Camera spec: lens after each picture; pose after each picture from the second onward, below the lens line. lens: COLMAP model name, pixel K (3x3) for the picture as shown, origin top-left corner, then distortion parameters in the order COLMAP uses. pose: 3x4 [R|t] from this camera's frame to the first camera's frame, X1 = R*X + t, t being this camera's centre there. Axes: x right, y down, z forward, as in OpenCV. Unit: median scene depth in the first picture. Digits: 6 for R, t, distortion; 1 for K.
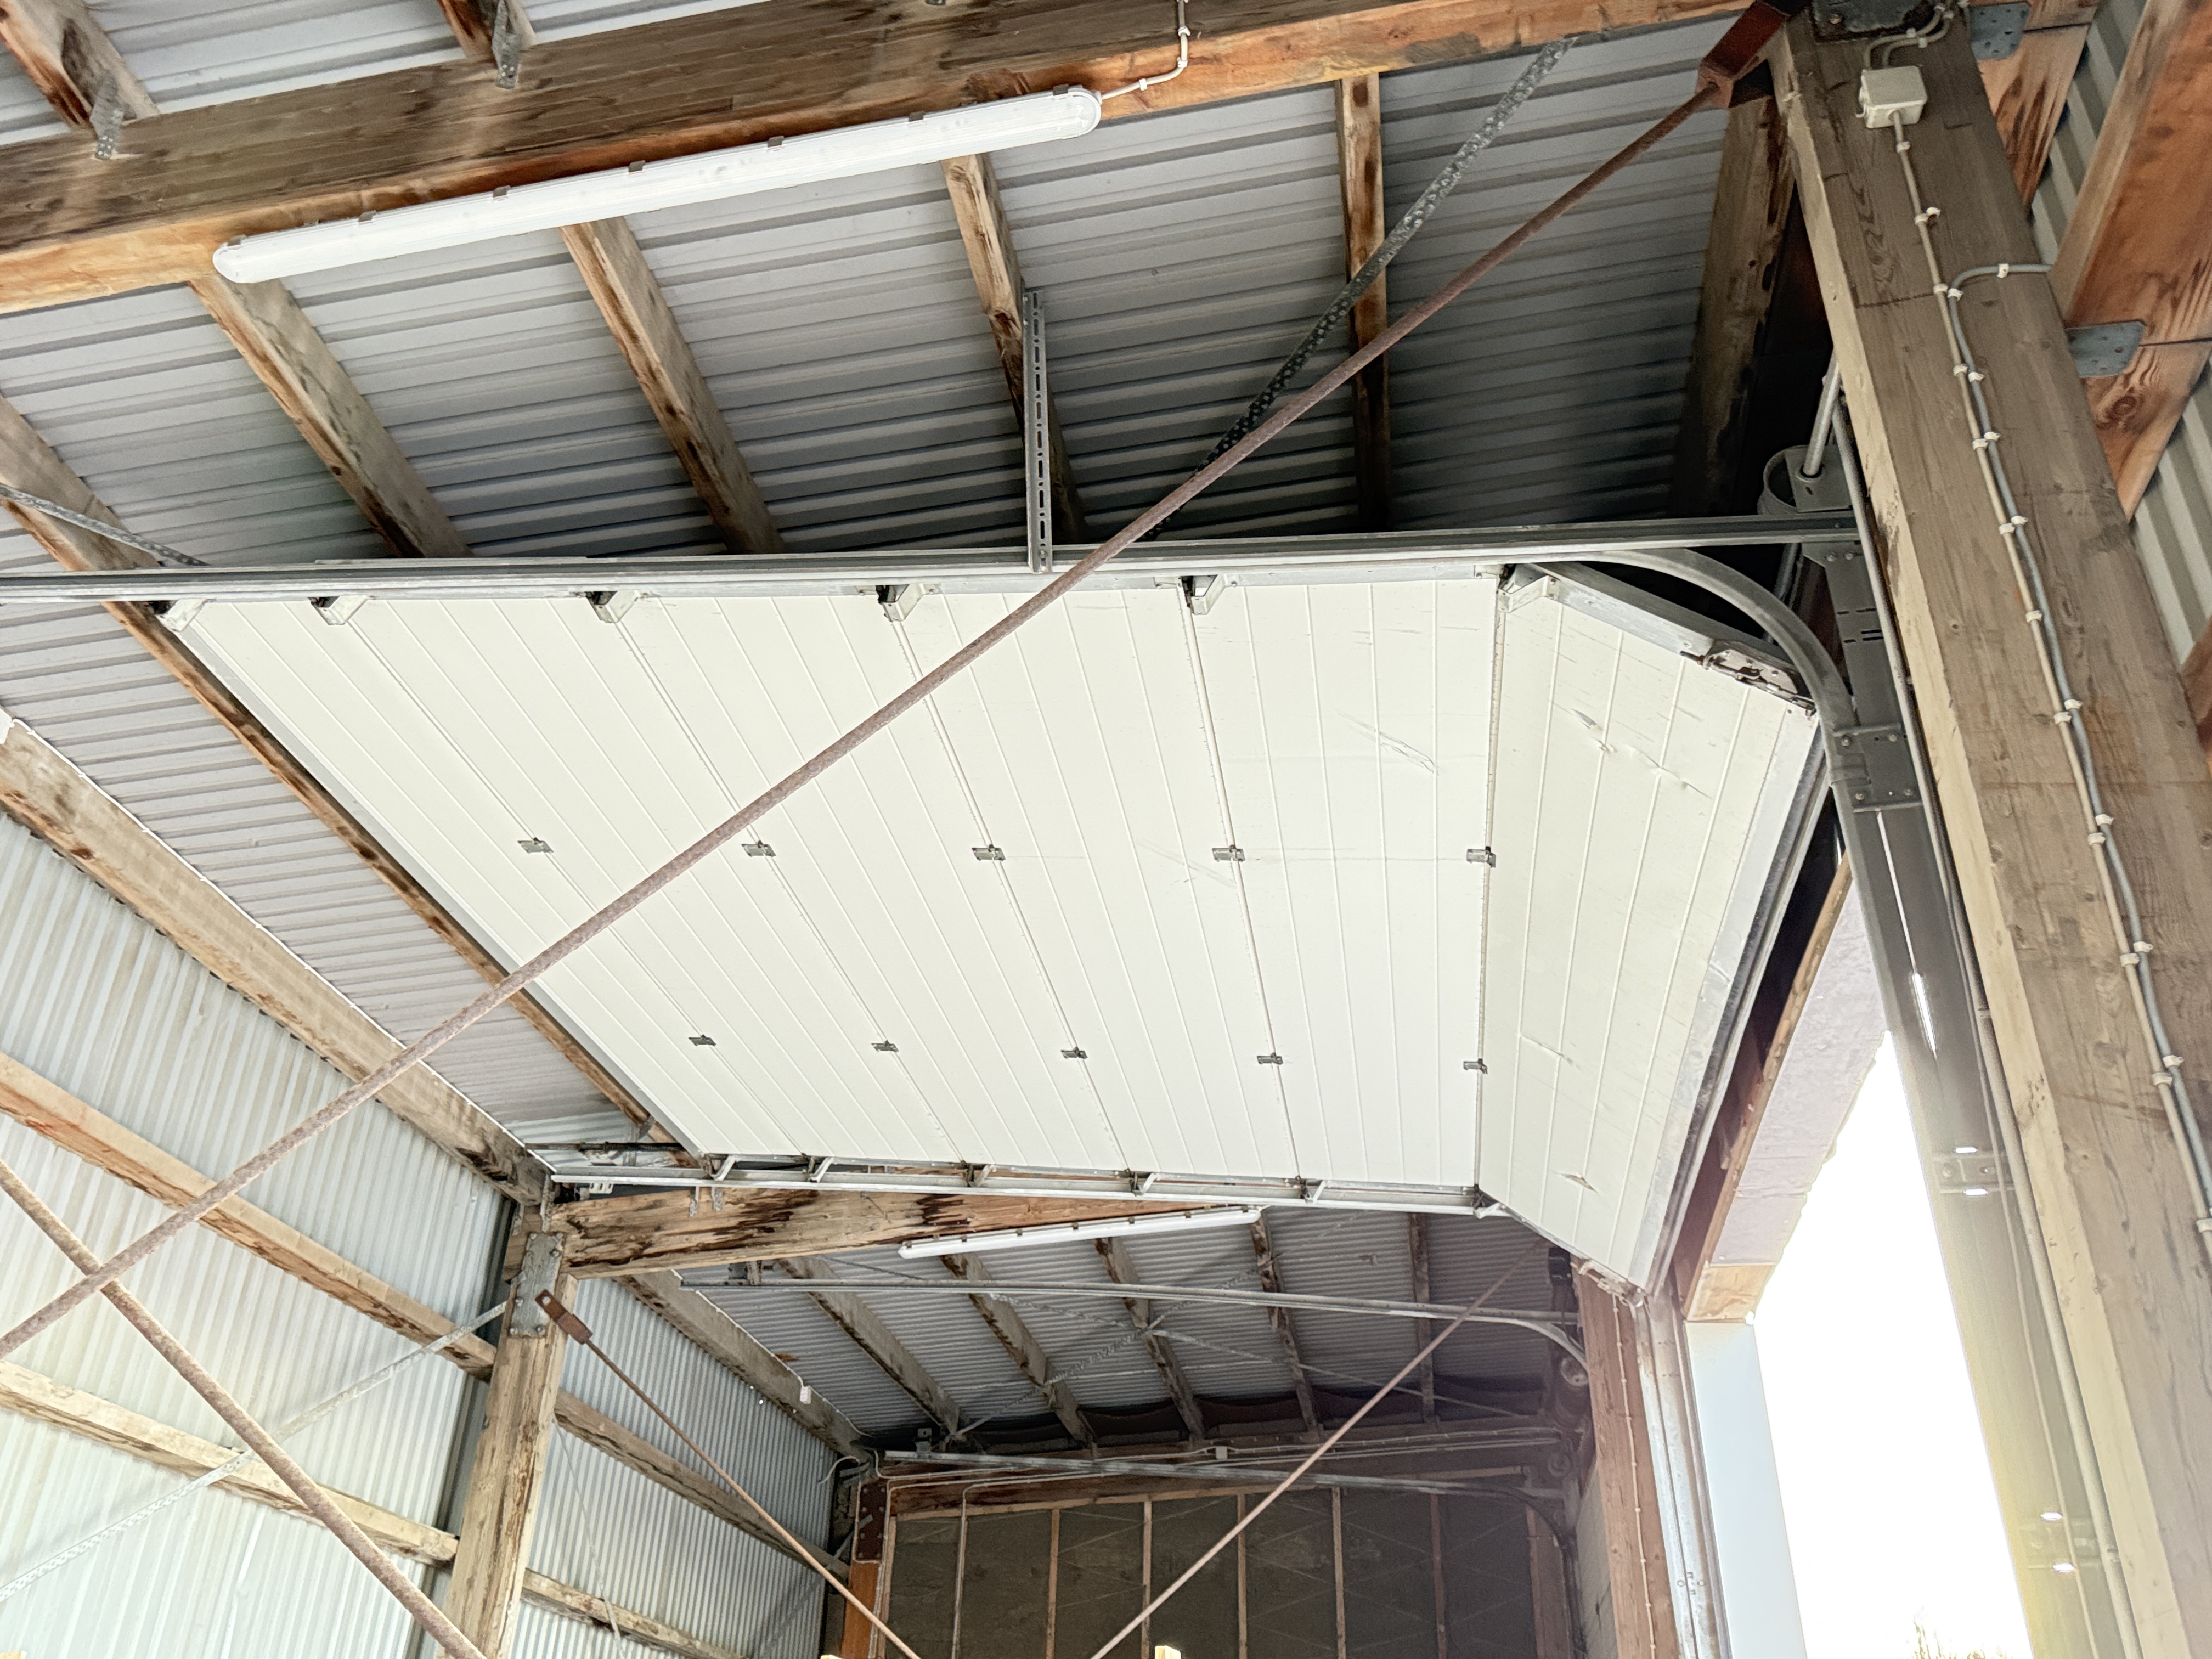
lens RADIAL K [[1849.1, 0, 1109.7], [0, 1849.1, 849.4], [0, 0, 1]] dist [0.016876, -0.030289]
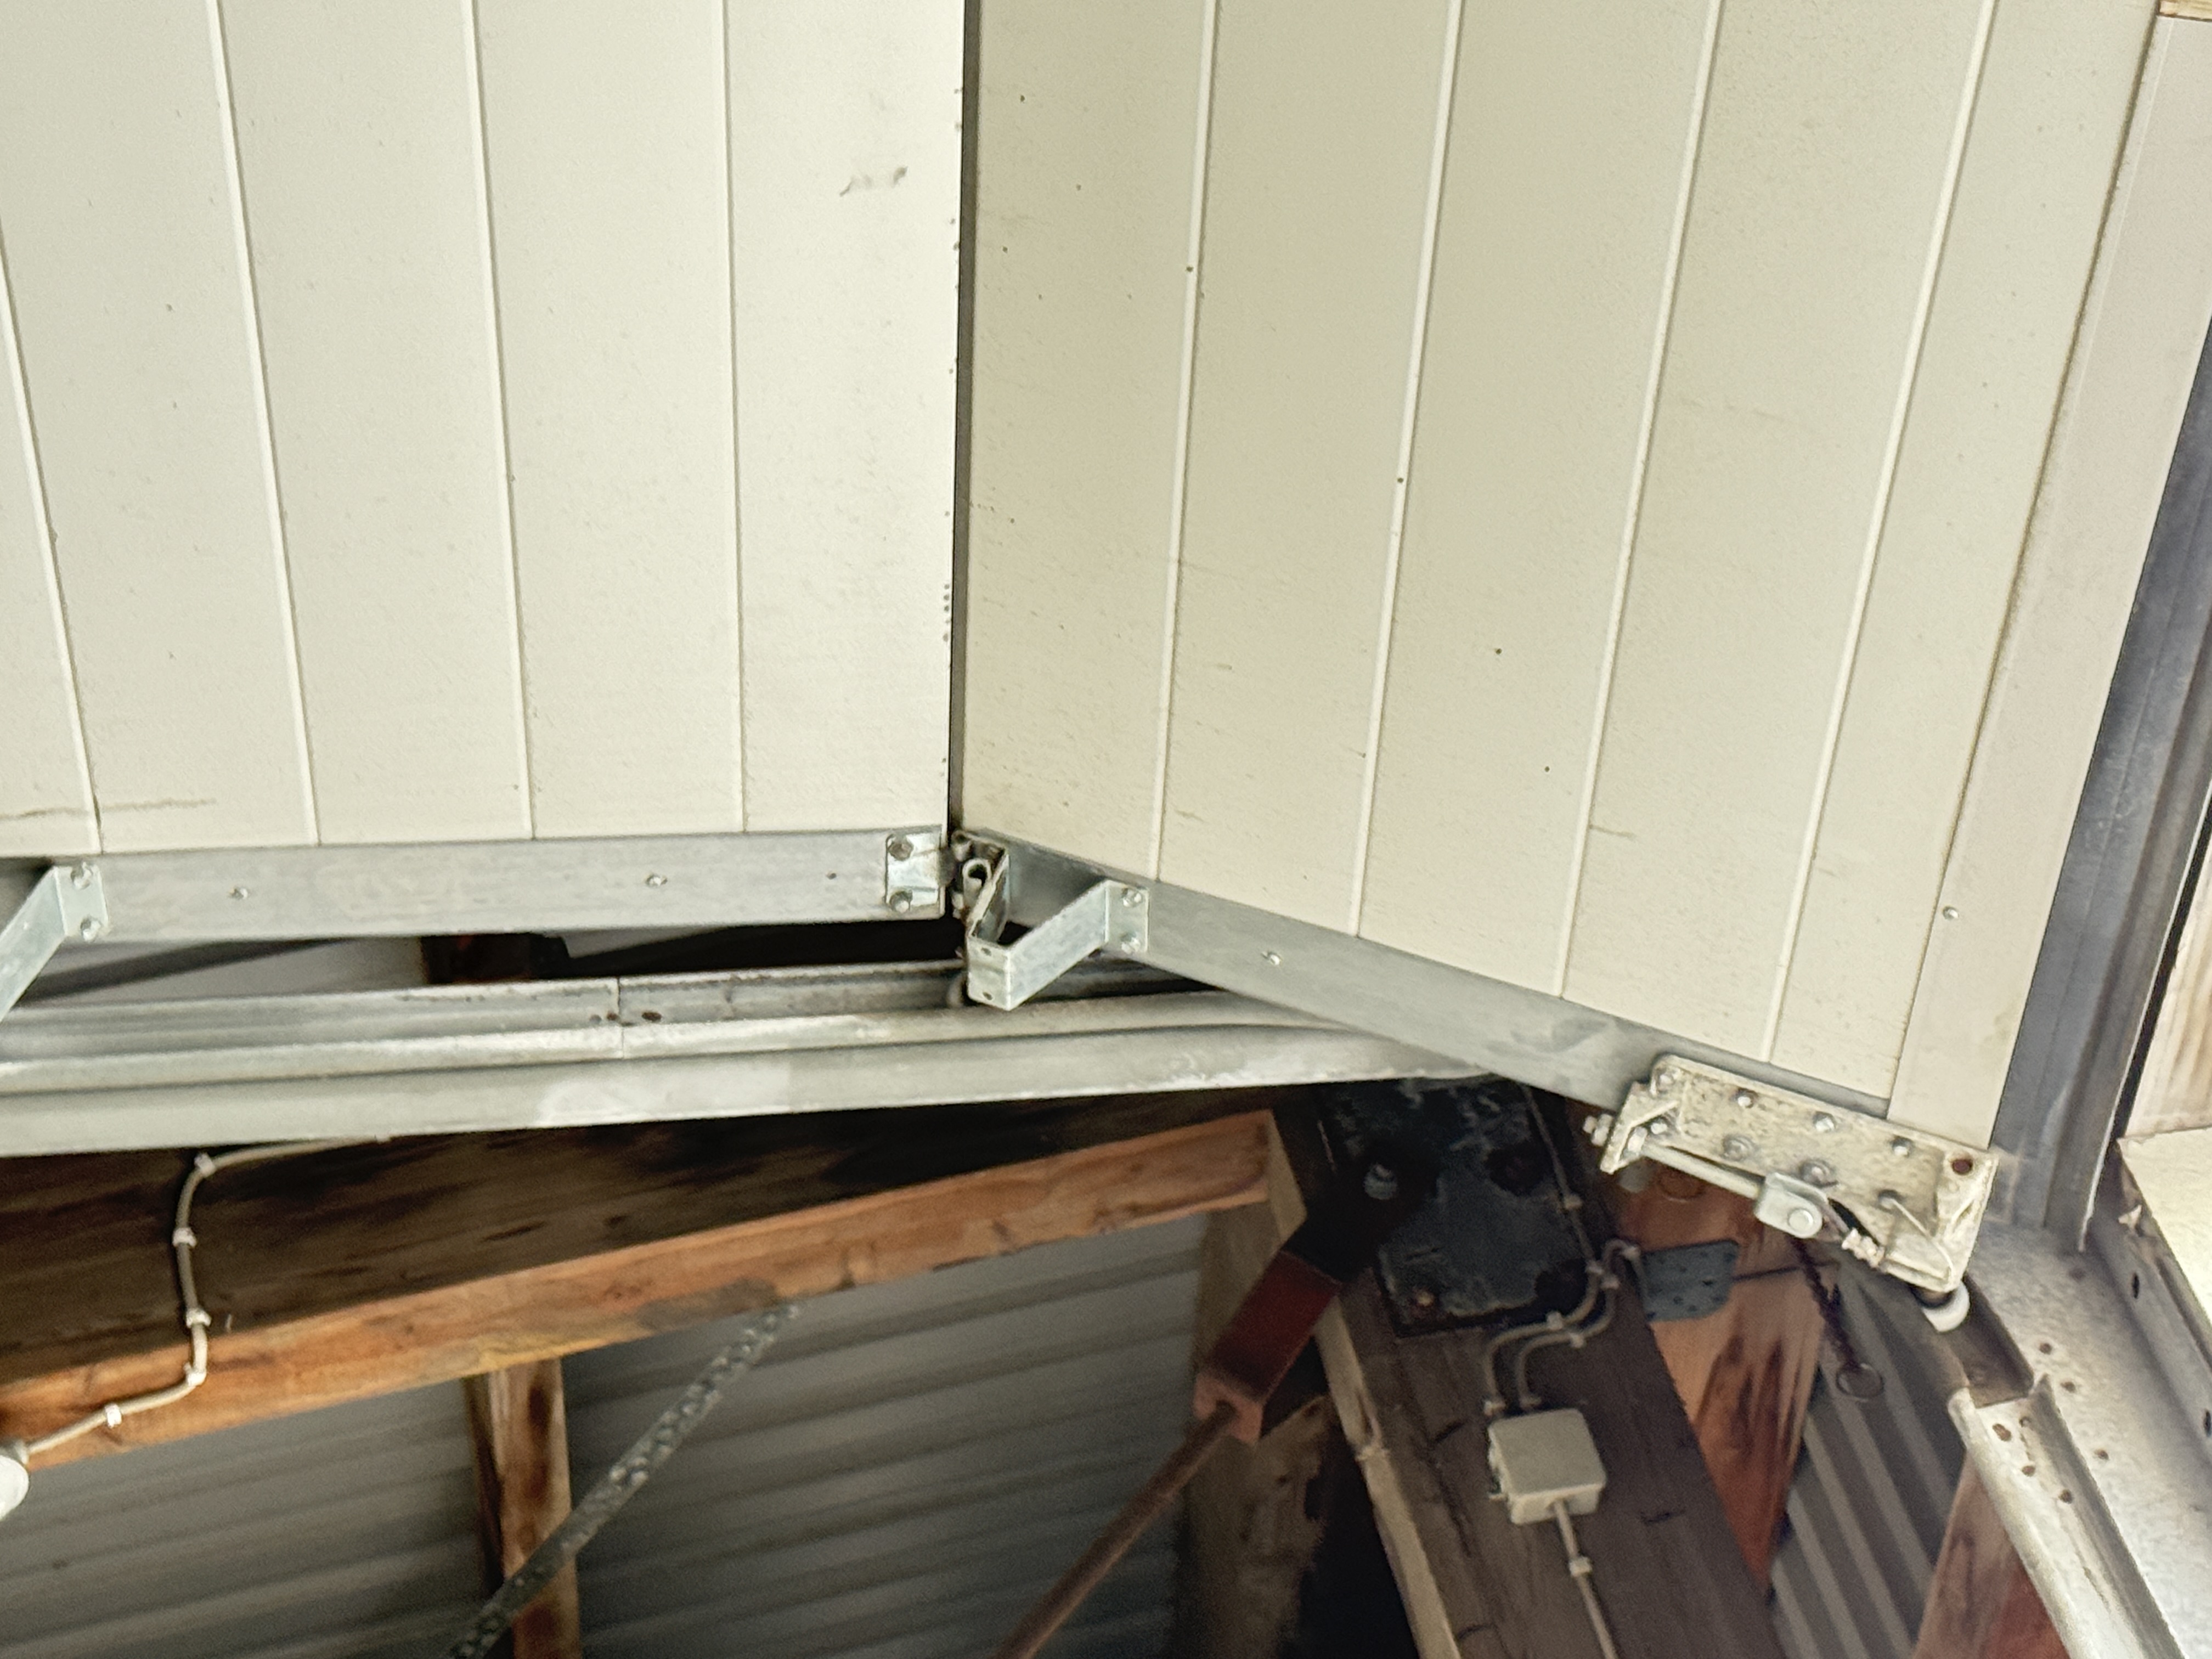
lens RADIAL K [[4436.2, 0, 1113.2], [0, 4436.2, 833.8], [0, 0, 1]] dist [0.097805, 0.000000]
pose [[0.949021, -0.037060, 0.313026, -0.088590], [0.125035, 0.955854, -0.265912, -0.197544], [-0.289353, 0.291496, 0.911759, -0.186023]]
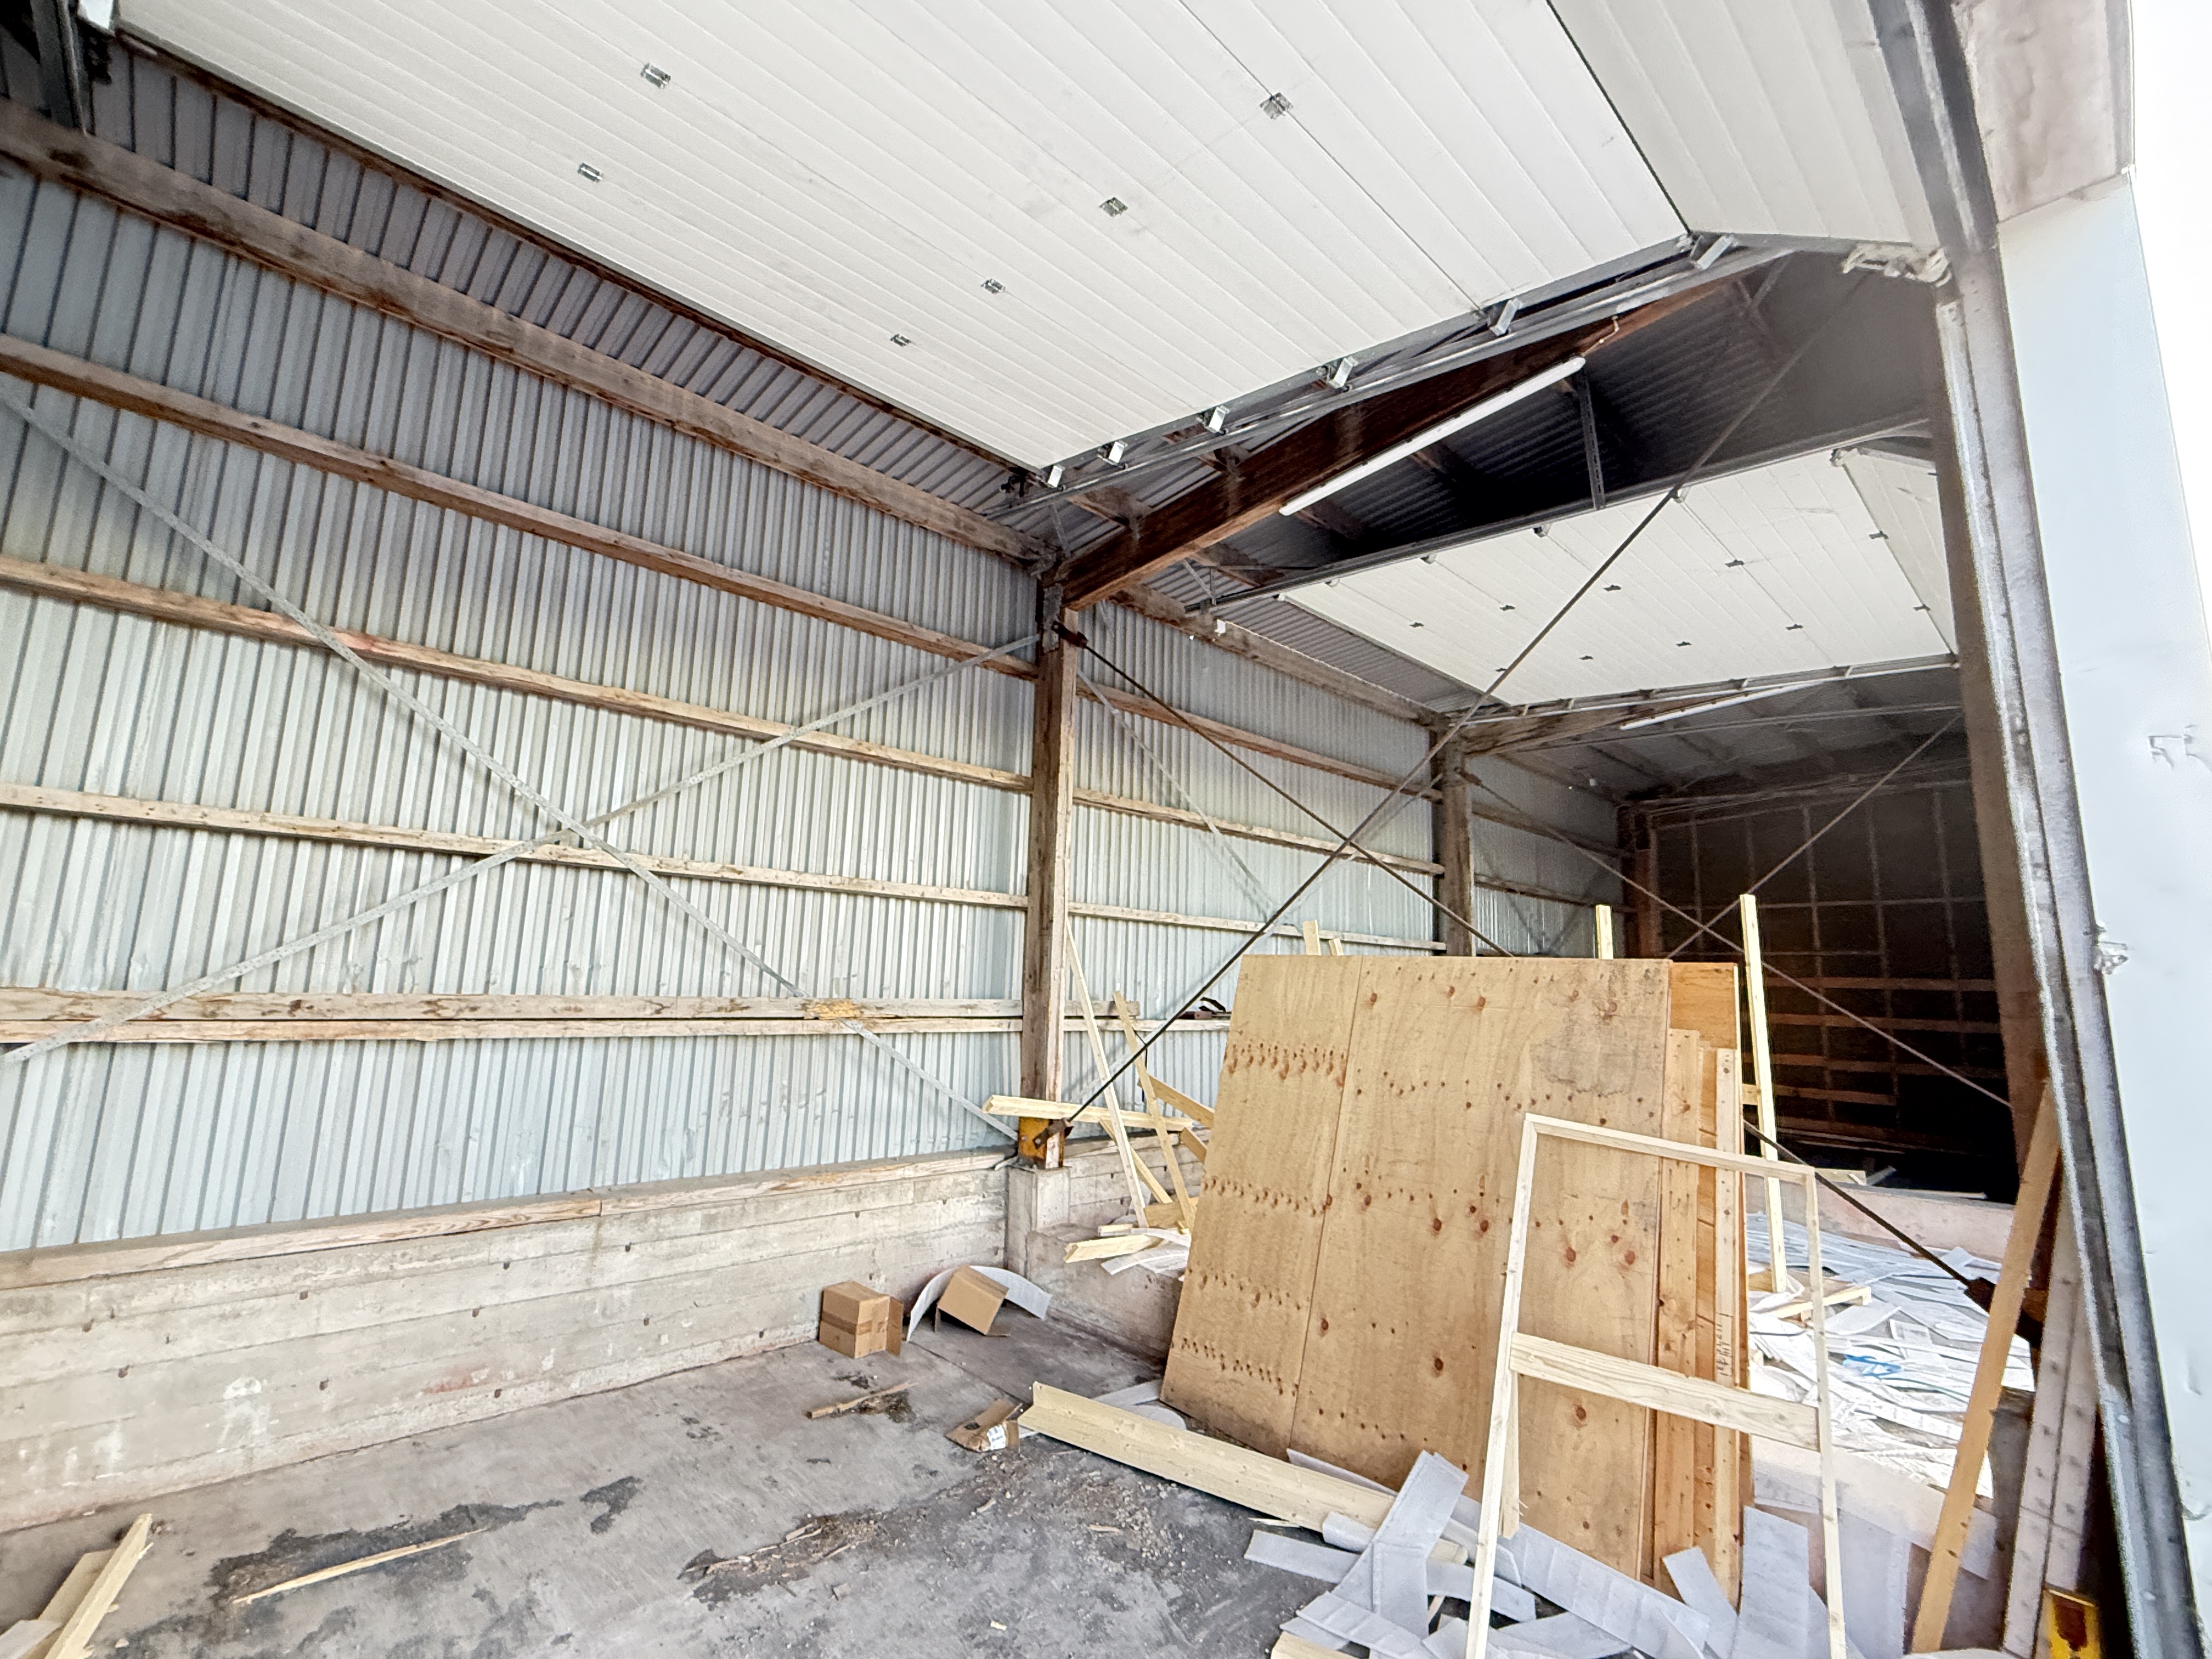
lens RADIAL K [[961.7, 0, 1099.2], [0, 961.7, 825.0], [0, 0, 1]] dist [0.000170, -0.000395]
pose [[0.788424, -0.107919, -0.605591, 0.185013], [0.301161, 0.926150, 0.227040, -0.283507], [0.536366, -0.361385, 0.762701, -0.549177]]
